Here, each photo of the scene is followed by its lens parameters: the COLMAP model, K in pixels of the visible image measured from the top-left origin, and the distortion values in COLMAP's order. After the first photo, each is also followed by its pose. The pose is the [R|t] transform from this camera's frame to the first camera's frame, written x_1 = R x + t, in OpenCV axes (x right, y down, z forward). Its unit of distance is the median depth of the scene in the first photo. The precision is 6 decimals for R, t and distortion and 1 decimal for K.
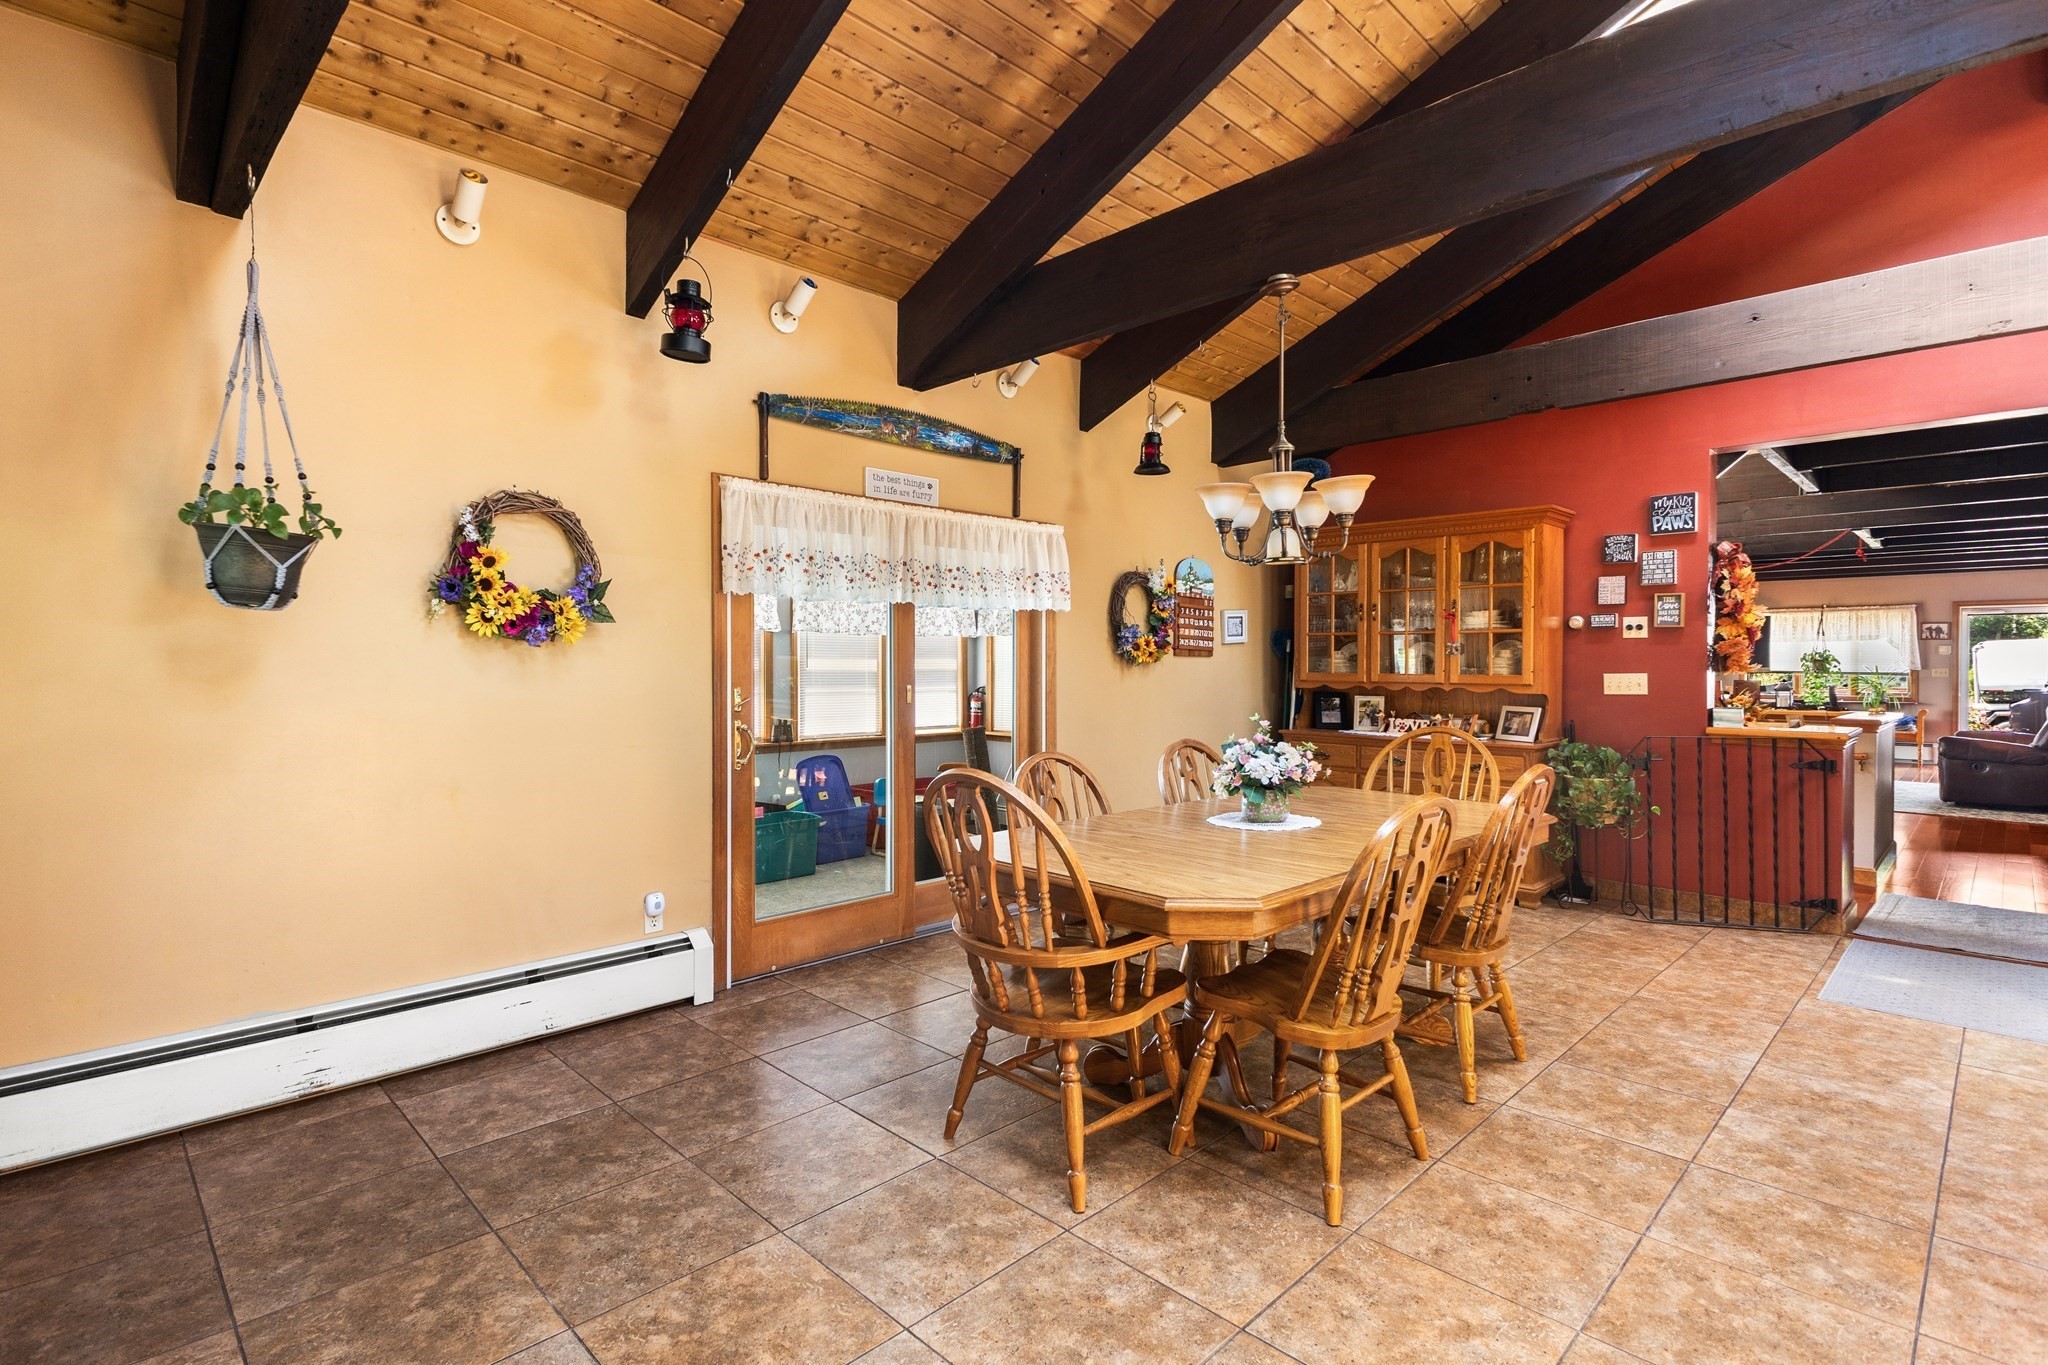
lens RADIAL K [[988.4, 0, 1038.1], [0, 988.4, 667.6], [0, 0, 1]] dist [0.011719, -0.001793]
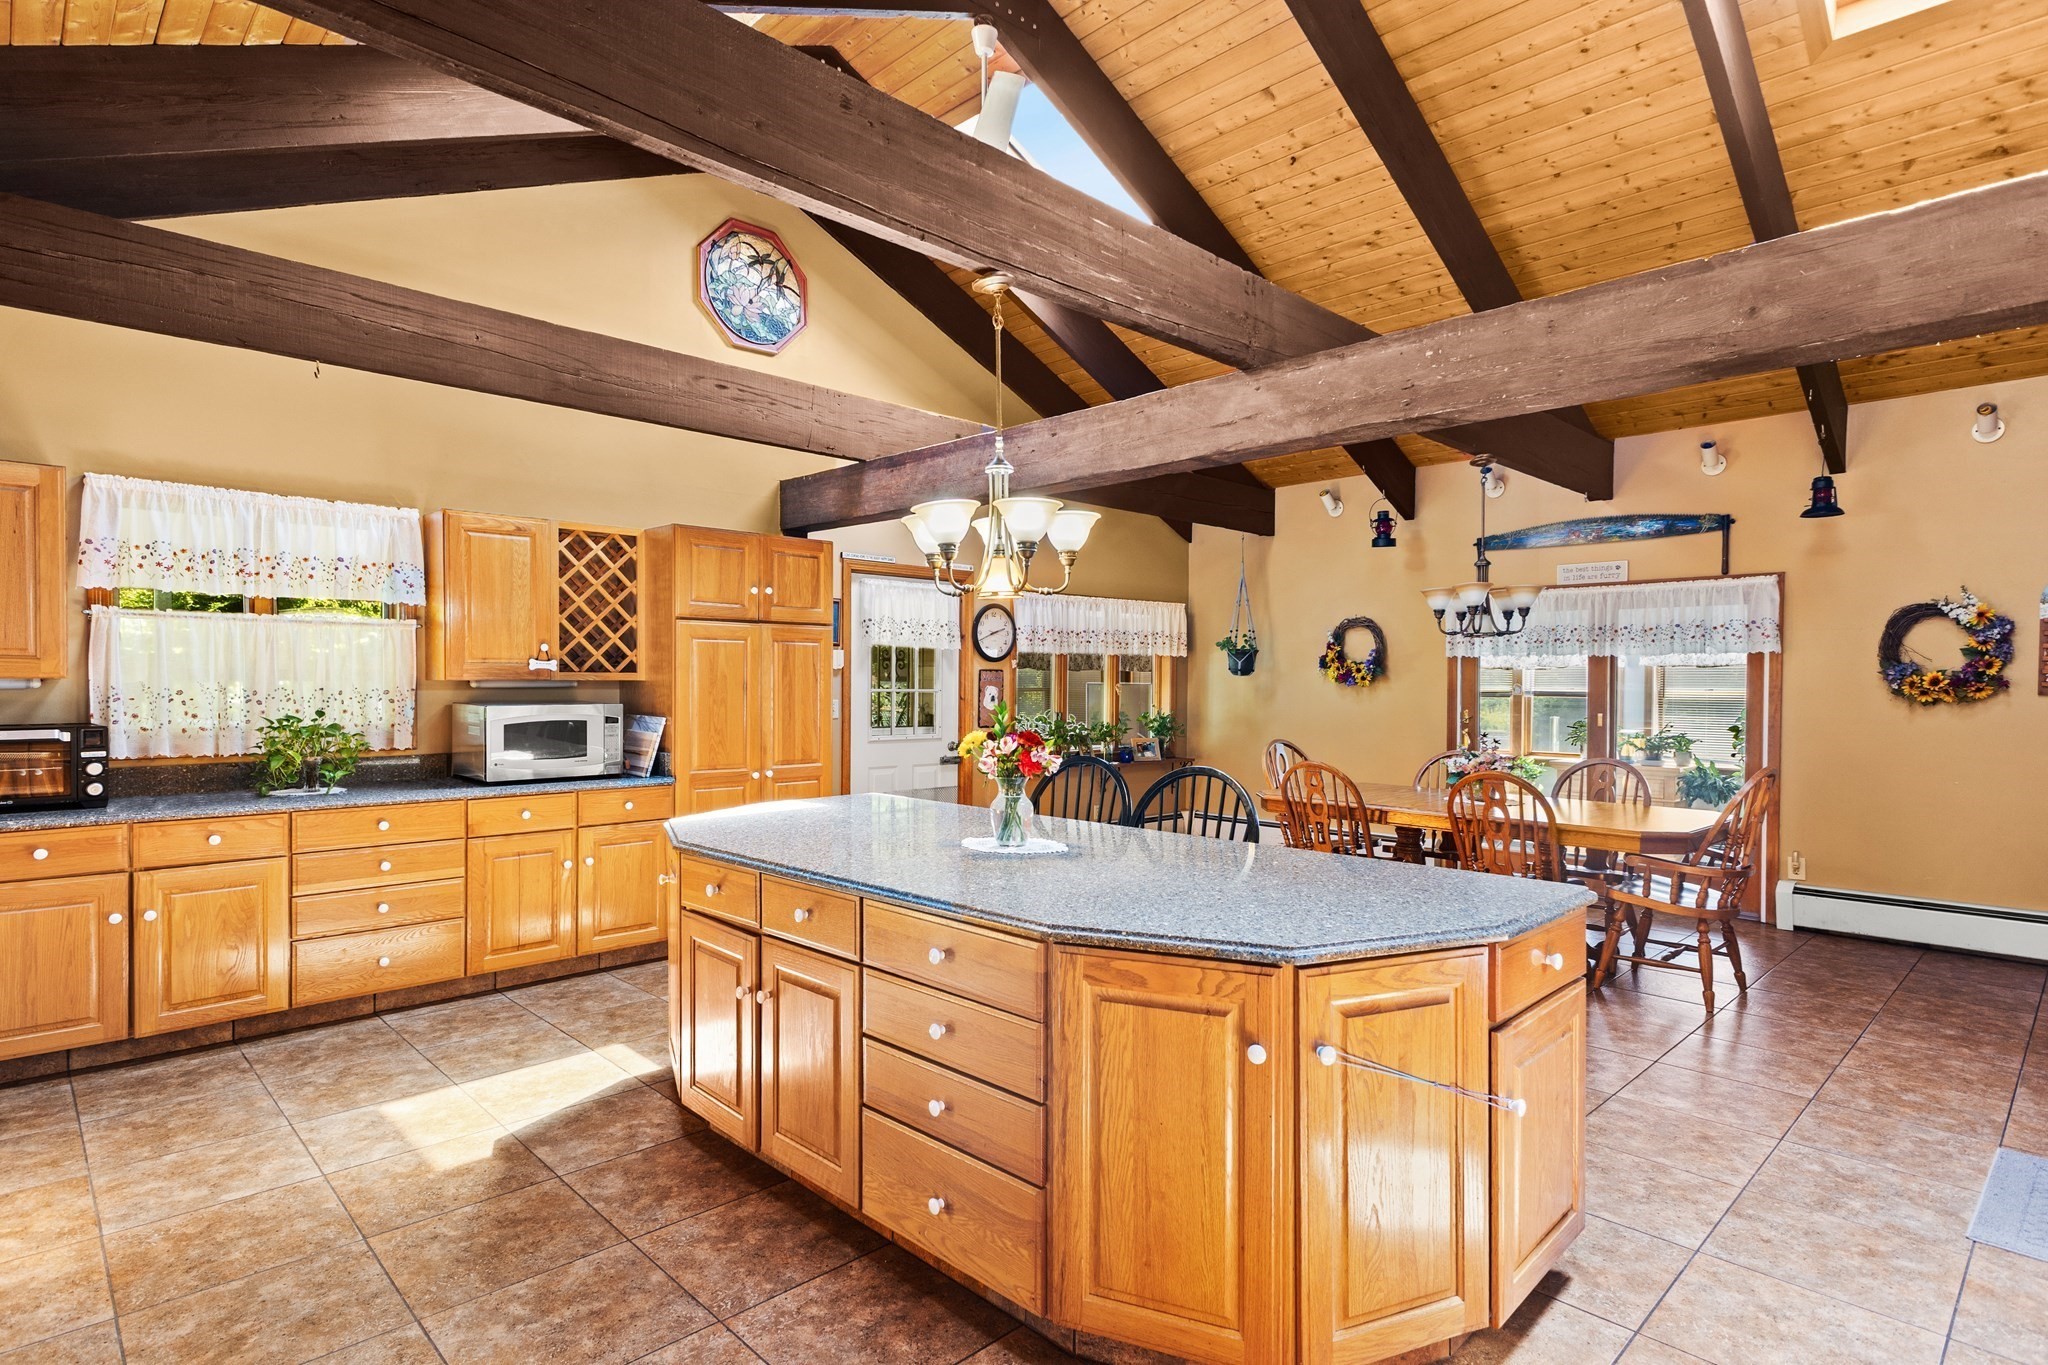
lens RADIAL K [[1062.3, 0, 1026.7], [0, 1062.3, 711.3], [0, 0, 1]] dist [0.015558, 0.000171]
pose [[-0.015756, 0.027201, -0.999506, 1.214245], [-0.009609, 0.999580, 0.027355, -0.016169], [0.999830, 0.010035, -0.015488, 0.190954]]
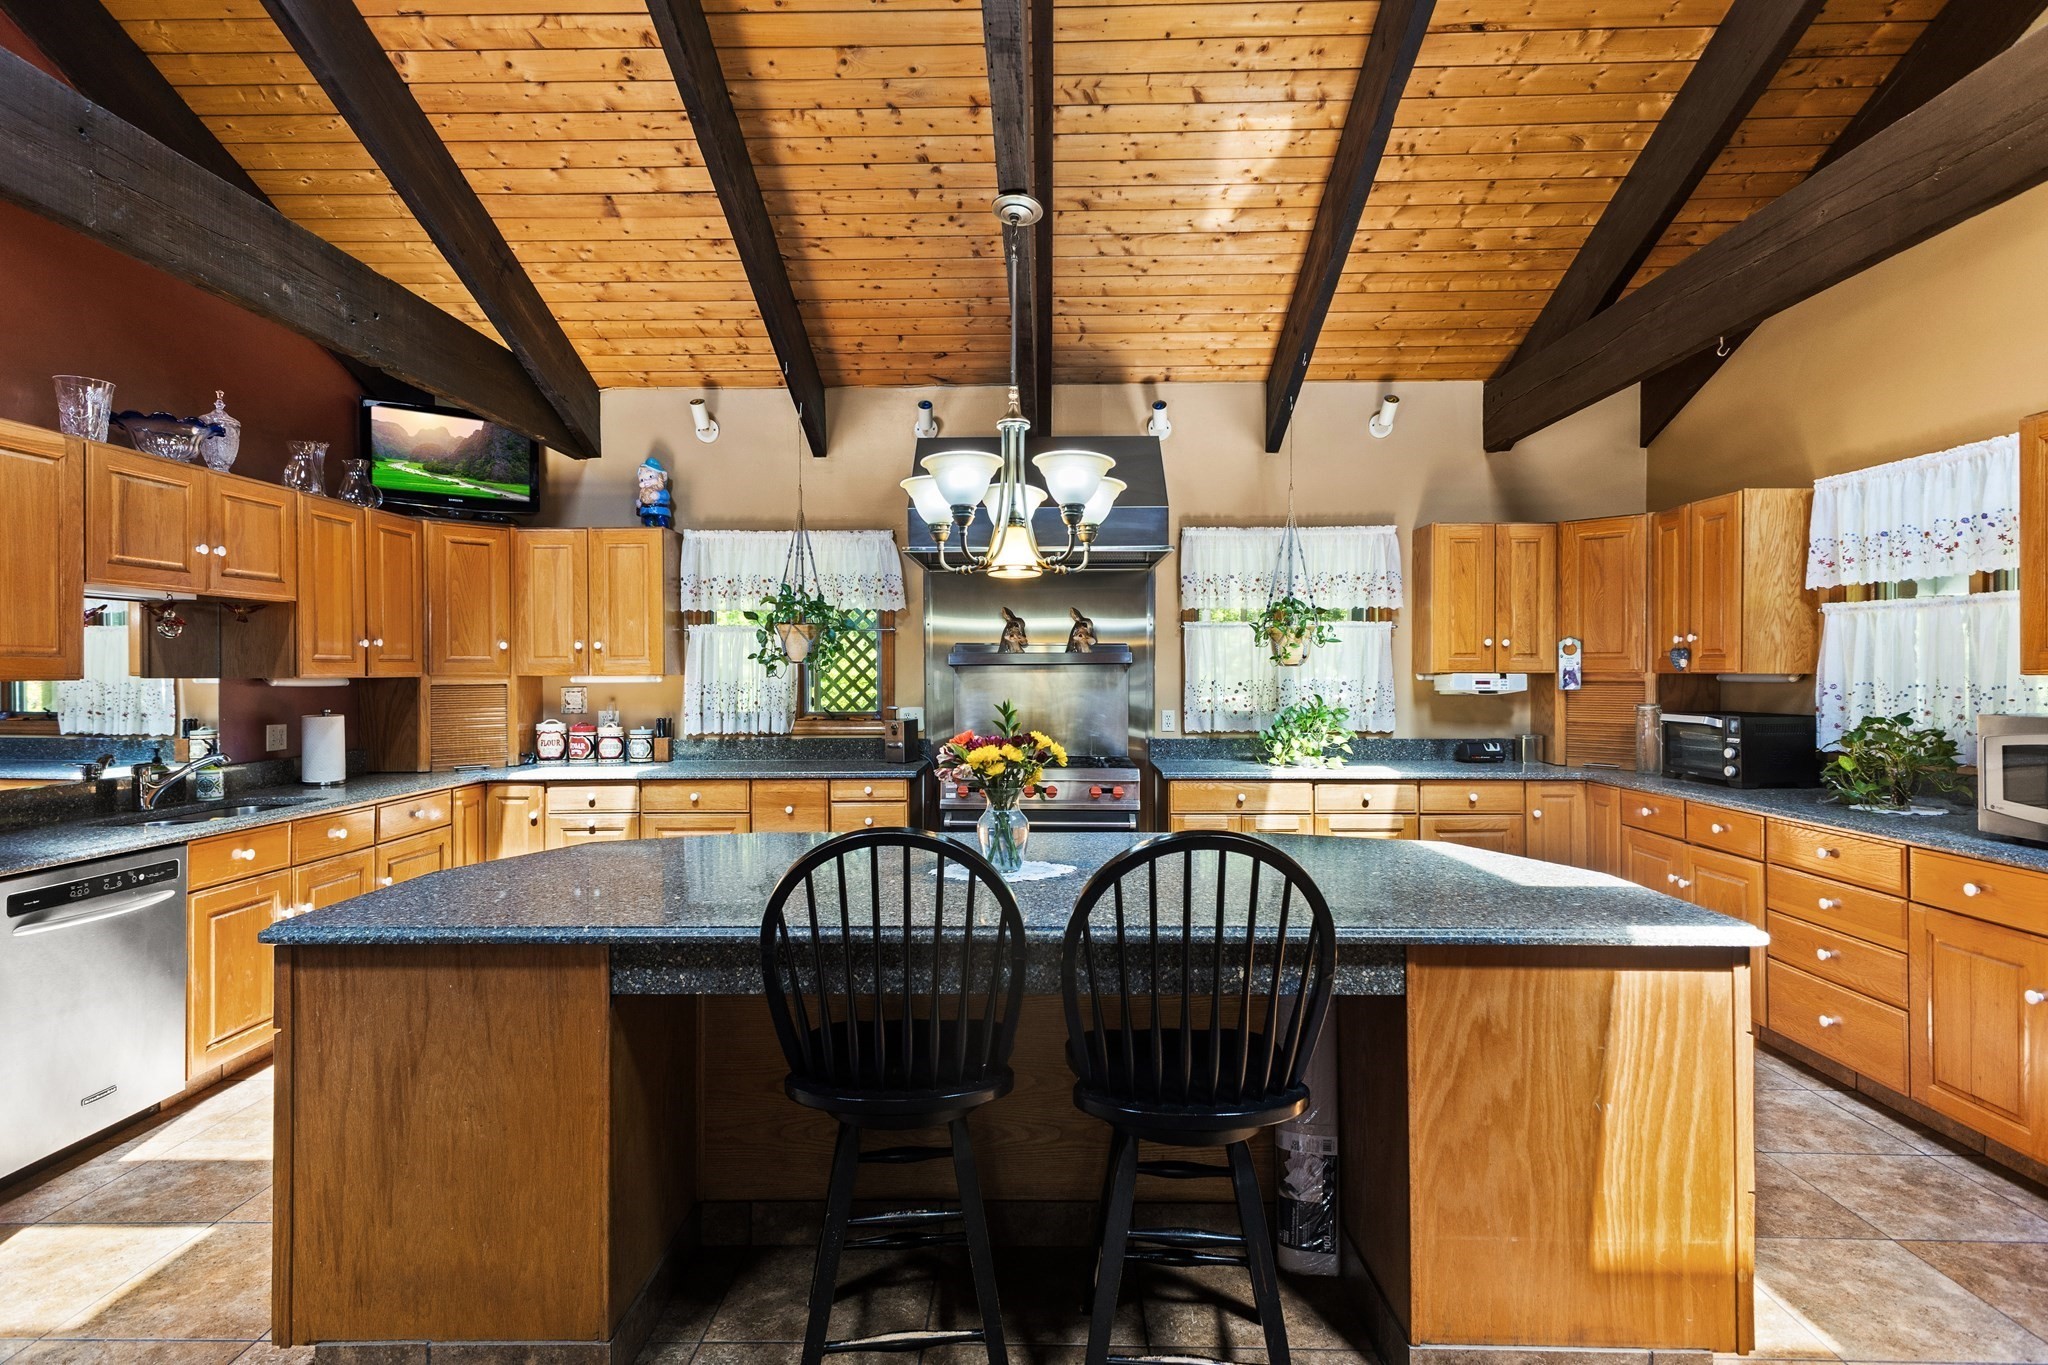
lens RADIAL K [[1037.6, 0, 1022.3], [0, 1037.6, 674.1], [0, 0, 1]] dist [0.025009, -0.003791]
pose [[-0.686066, -0.004647, 0.727525, 0.252285], [0.002083, 0.999963, 0.008353, -0.019248], [-0.727537, 0.007246, -0.686031, 0.506650]]
